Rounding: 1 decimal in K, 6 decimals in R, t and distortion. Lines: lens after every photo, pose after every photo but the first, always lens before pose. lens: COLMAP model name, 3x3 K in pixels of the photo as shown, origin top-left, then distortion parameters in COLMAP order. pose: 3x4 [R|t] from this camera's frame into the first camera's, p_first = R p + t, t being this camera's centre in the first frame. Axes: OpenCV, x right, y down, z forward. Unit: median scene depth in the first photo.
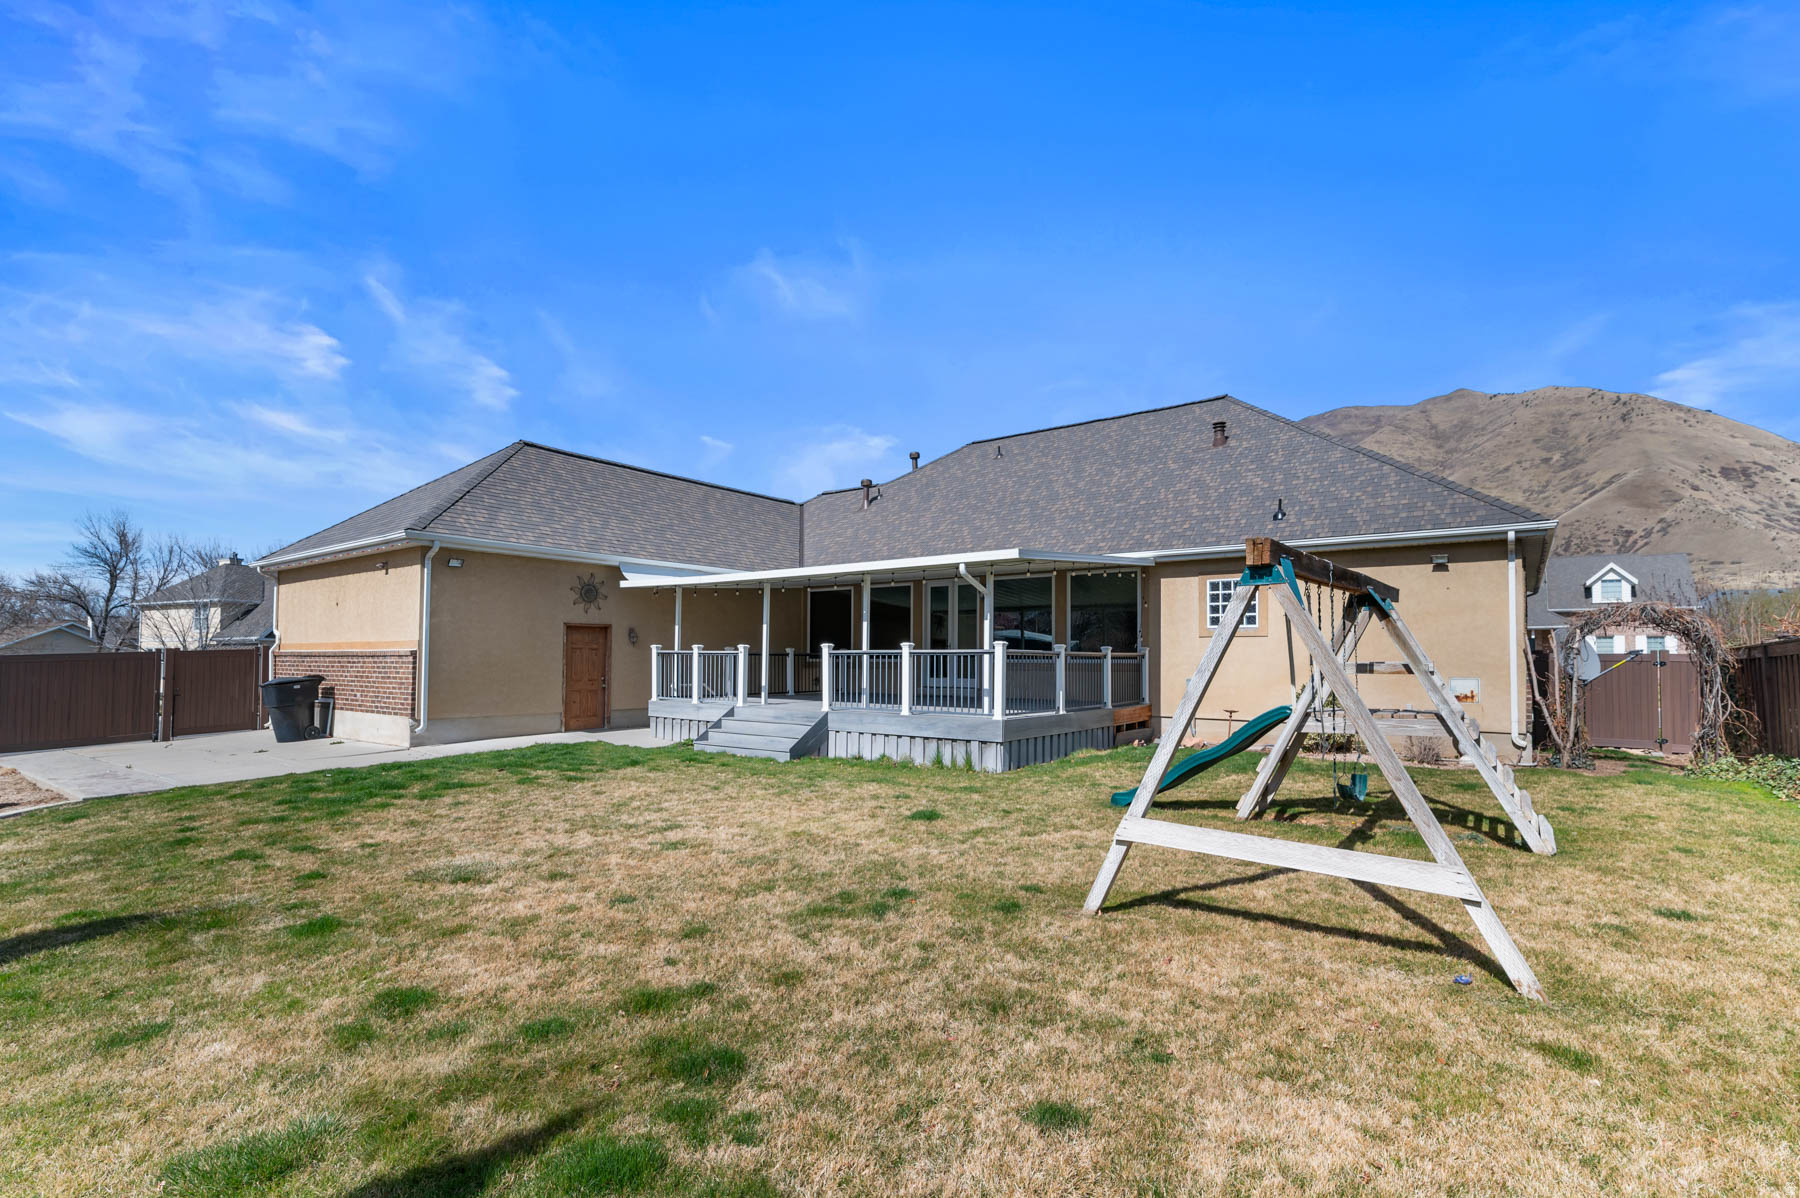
lens RADIAL K [[820.1, 0, 894.4], [0, 820.1, 610.6], [0, 0, 1]] dist [-0.002232, -0.000208]
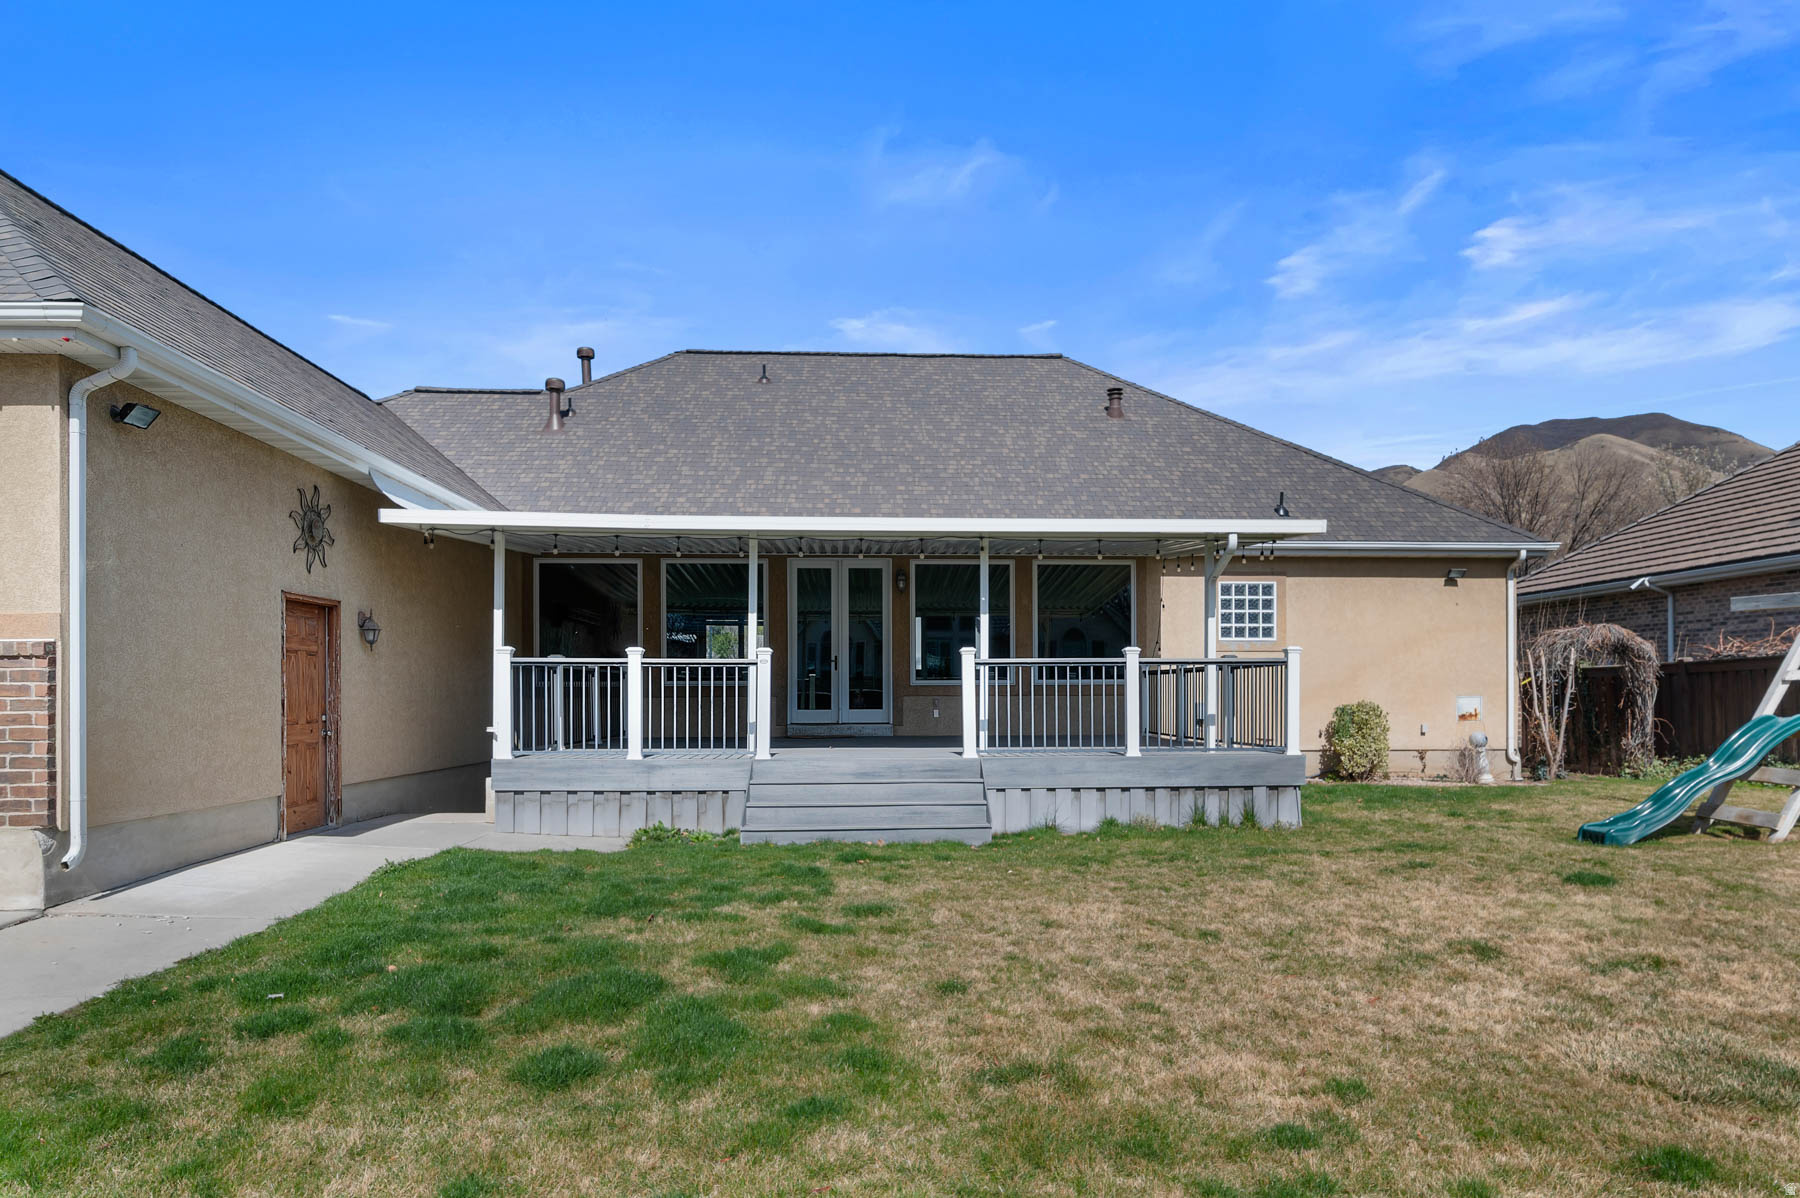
lens RADIAL K [[1073.5, 0, 899.7], [0, 1073.5, 694.4], [0, 0, 1]] dist [0.020182, -0.000150]
pose [[0.774459, -0.006303, 0.632593, -0.550901], [-0.036122, 0.997878, 0.054166, 0.029080], [-0.631592, -0.064800, 0.772588, 0.356369]]
